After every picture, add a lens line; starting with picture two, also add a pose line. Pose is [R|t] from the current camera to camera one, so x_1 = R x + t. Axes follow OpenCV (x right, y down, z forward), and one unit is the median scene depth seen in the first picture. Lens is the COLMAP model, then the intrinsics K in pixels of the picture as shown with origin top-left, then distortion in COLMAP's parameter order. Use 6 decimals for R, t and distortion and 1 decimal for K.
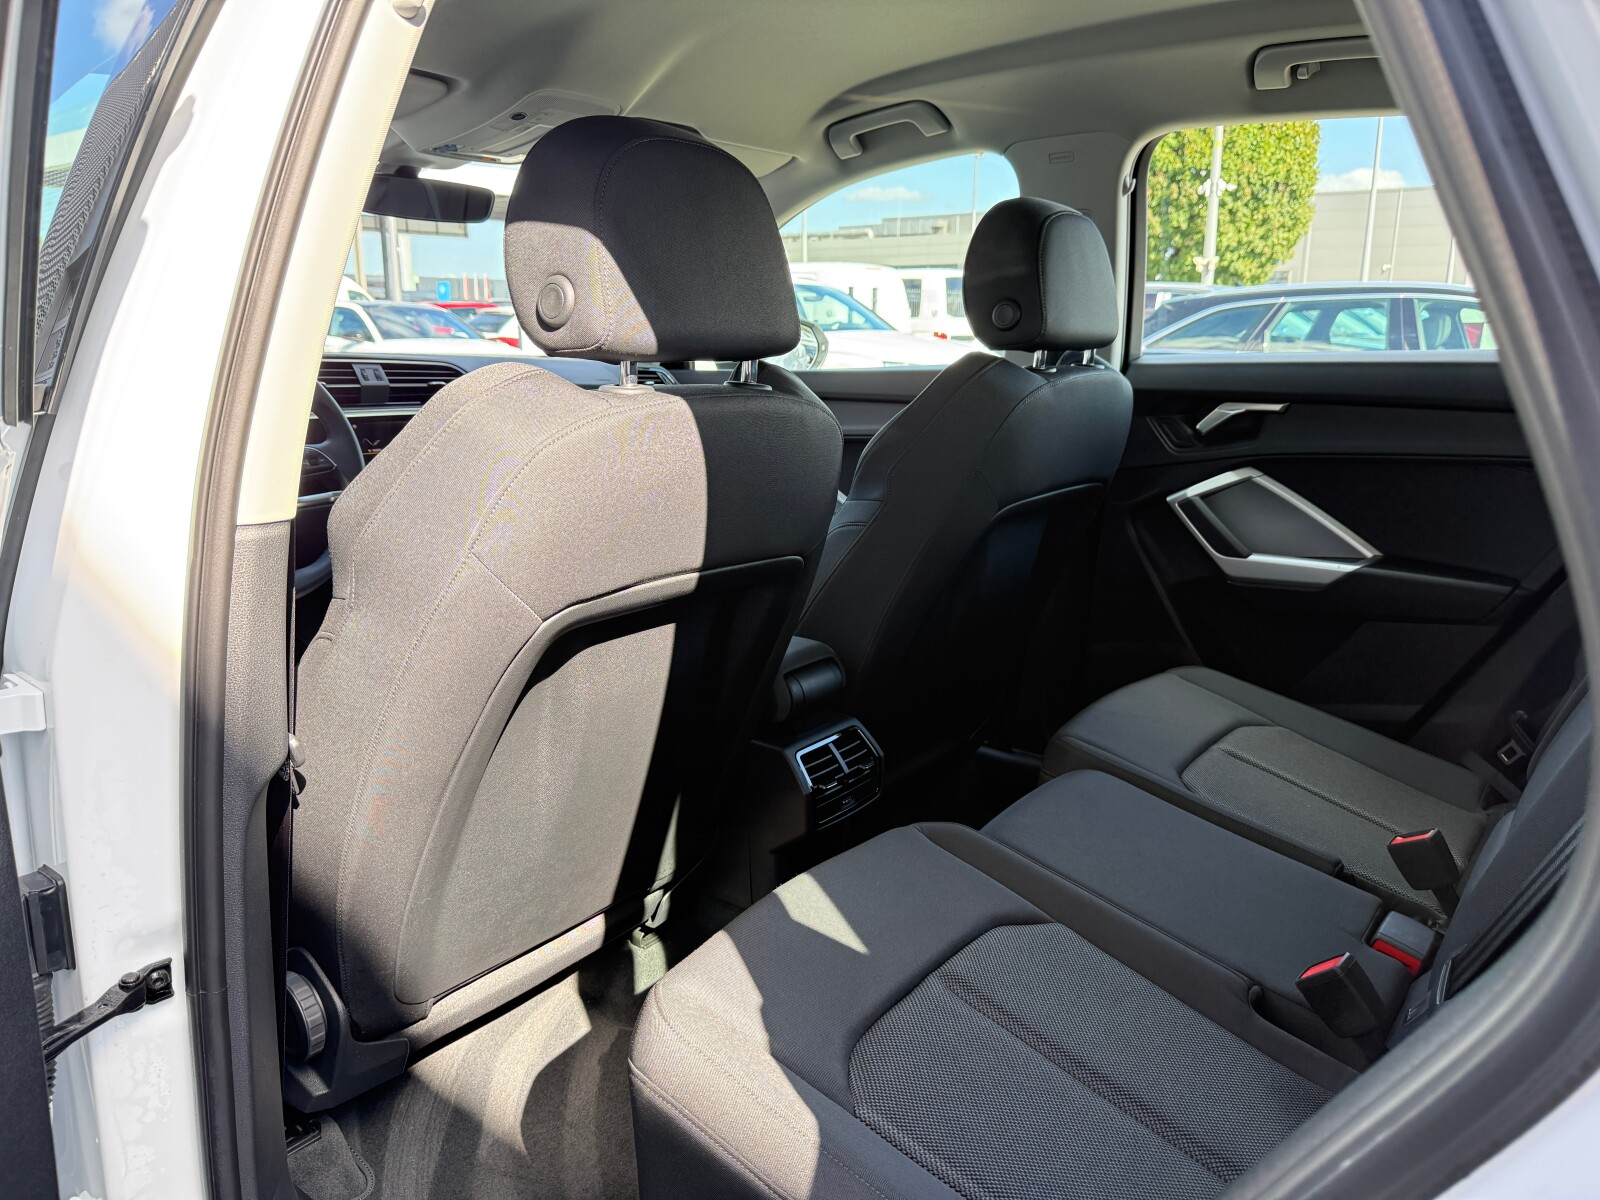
lens RADIAL K [[1149.5, 0, 801.0], [0, 1149.5, 604.9], [0, 0, 1]] dist [0.008064, -0.029300]
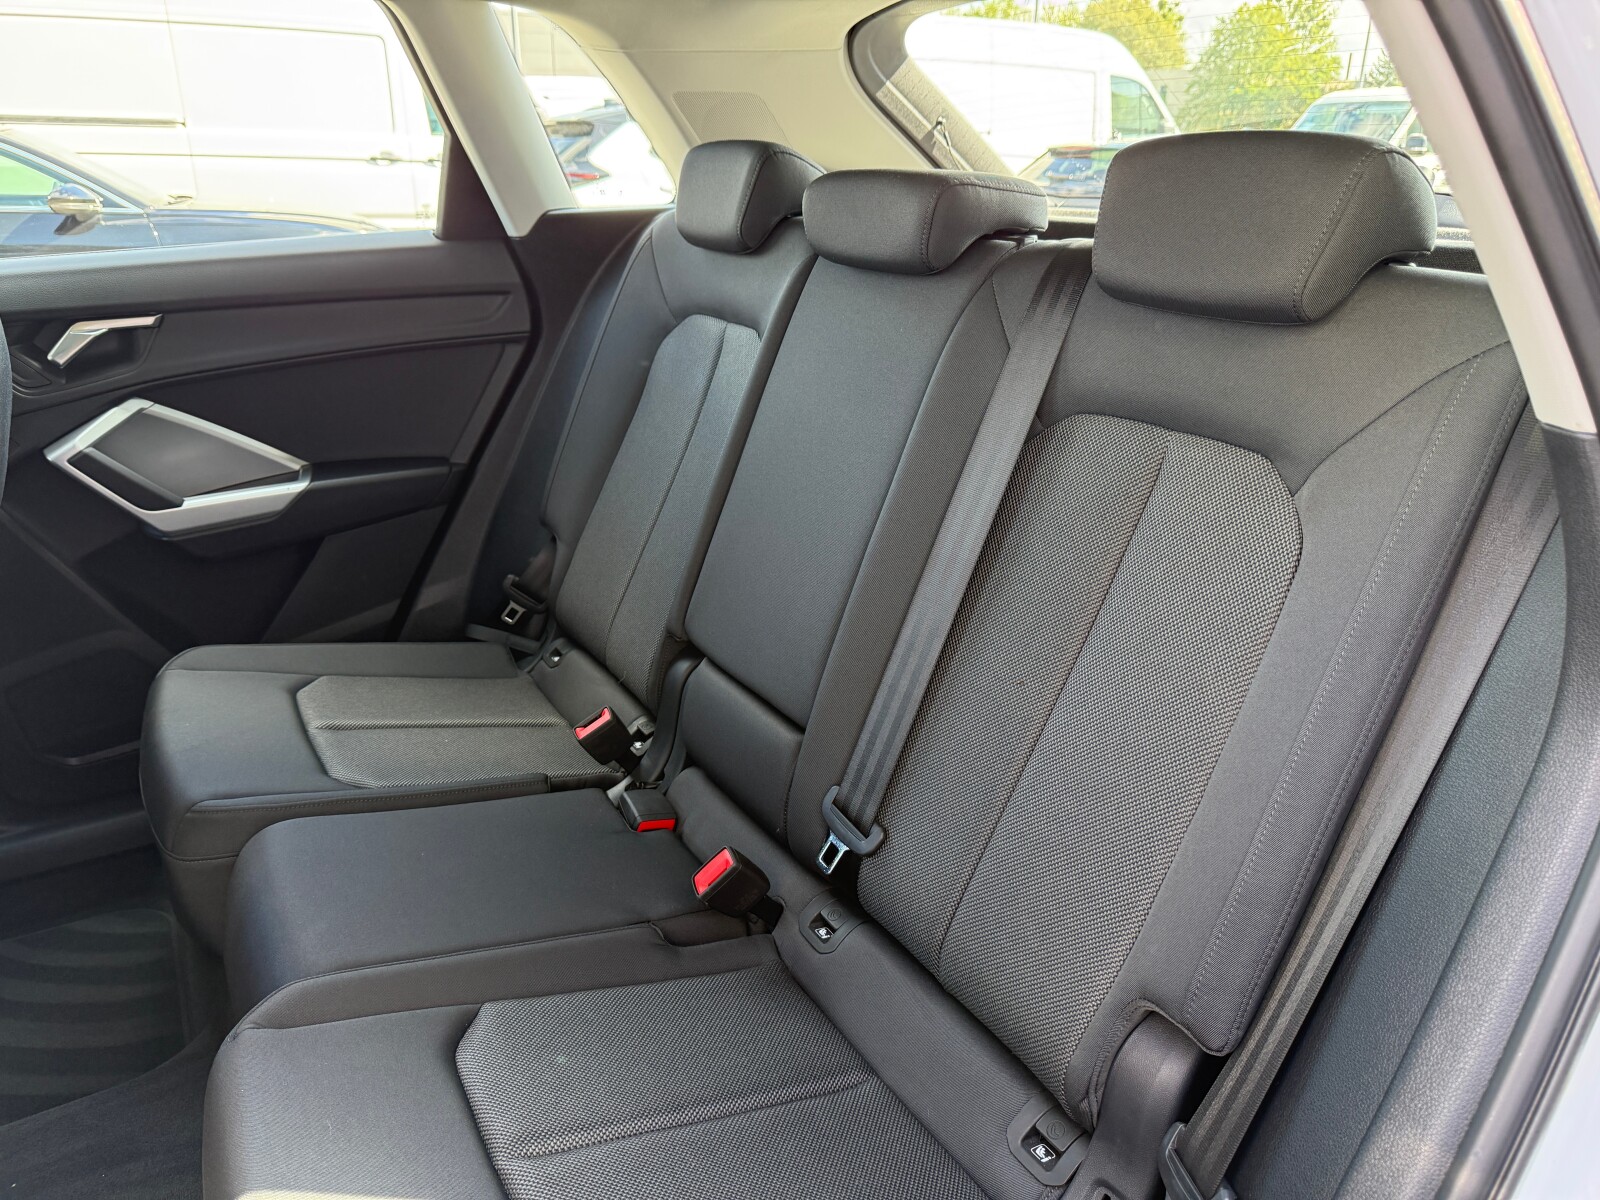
lens RADIAL K [[1149.5, 0, 801.0], [0, 1149.5, 604.9], [0, 0, 1]] dist [0.008064, -0.029300]
pose [[0.342621, -0.355407, 0.869653, -0.208136], [0.211694, 0.931081, 0.297110, -0.126562], [-0.915312, 0.082304, 0.394246, 0.266630]]
